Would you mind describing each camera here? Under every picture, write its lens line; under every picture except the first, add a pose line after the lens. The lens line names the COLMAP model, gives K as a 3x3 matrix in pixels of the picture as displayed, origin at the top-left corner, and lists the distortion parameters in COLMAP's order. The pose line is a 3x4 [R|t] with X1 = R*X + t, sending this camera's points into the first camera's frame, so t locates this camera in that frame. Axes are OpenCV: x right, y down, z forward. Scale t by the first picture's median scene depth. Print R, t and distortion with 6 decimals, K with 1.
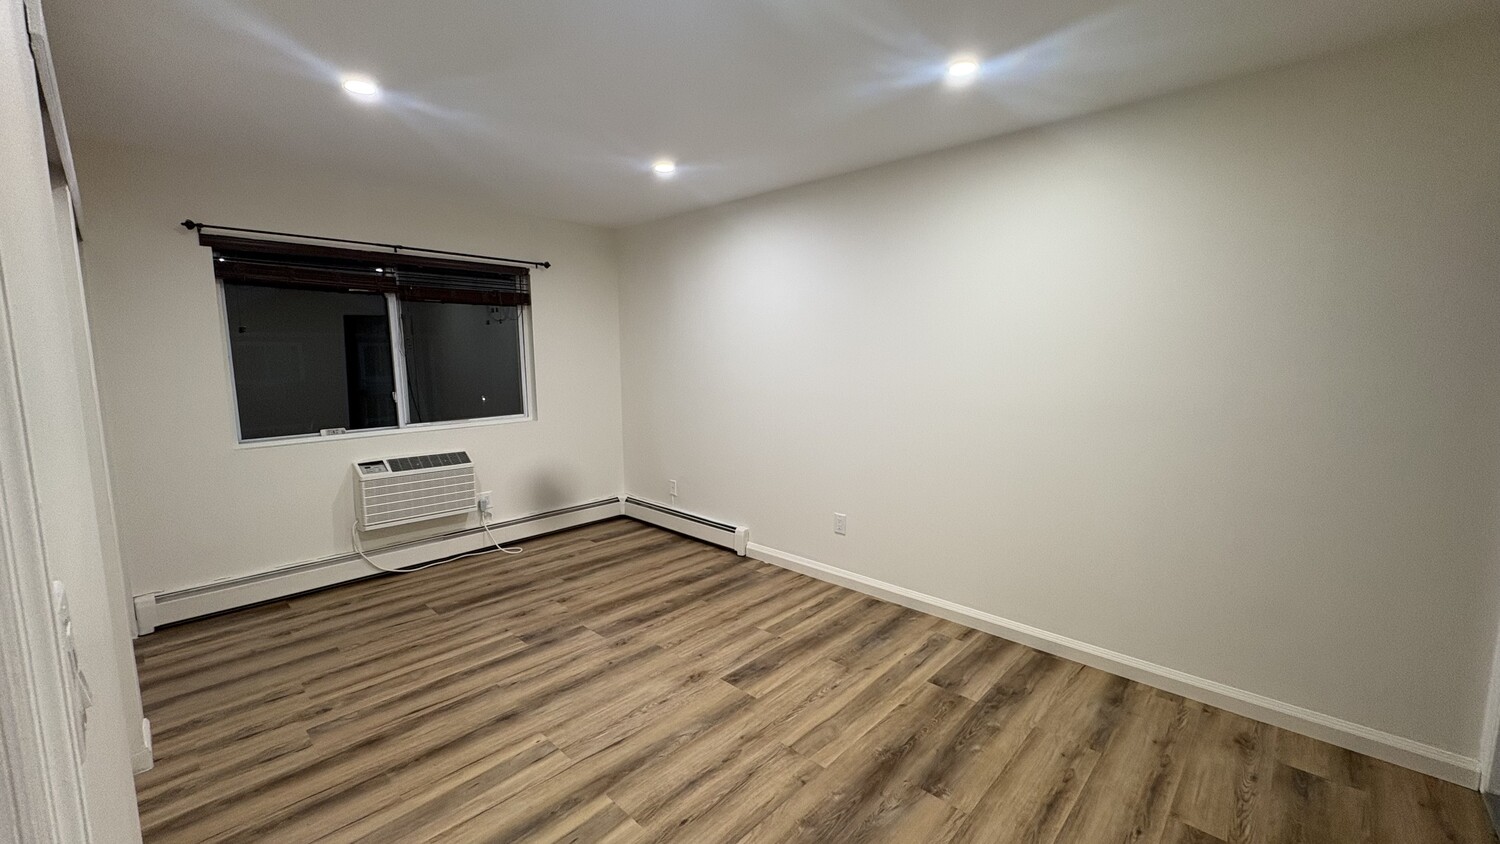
lens RADIAL K [[593.5, 0, 750.0], [0, 593.5, 422.0], [0, 0, 1]] dist [0.000531, 0.000102]
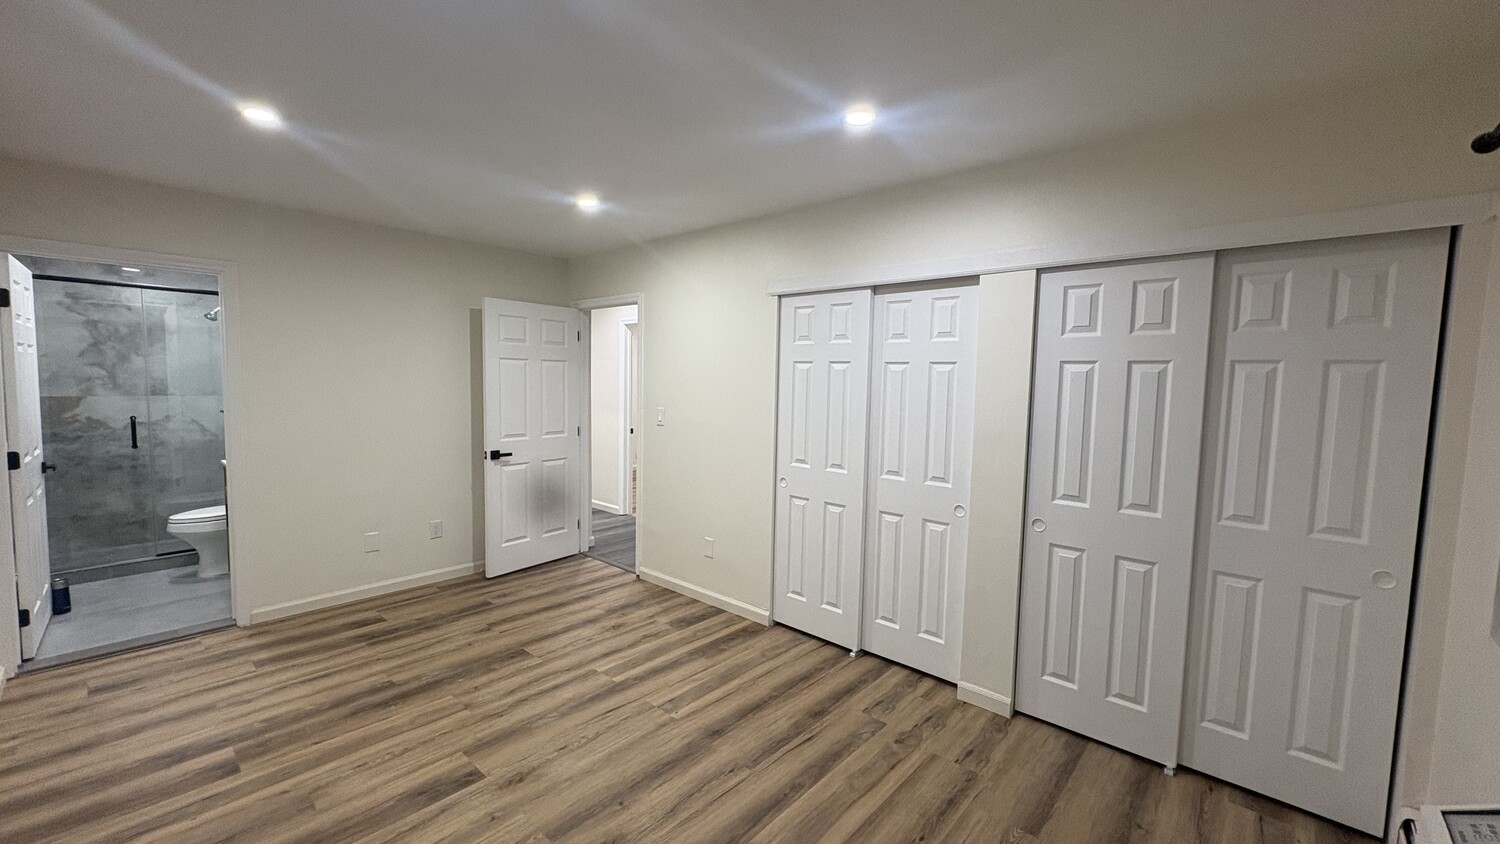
lens RADIAL K [[593.5, 0, 750.0], [0, 593.5, 422.0], [0, 0, 1]] dist [0.000531, 0.000102]
pose [[-0.999527, -0.011630, -0.028483, -0.435044], [-0.016971, 0.980629, 0.195137, -0.251978], [0.025661, 0.195528, -0.980362, 1.932950]]
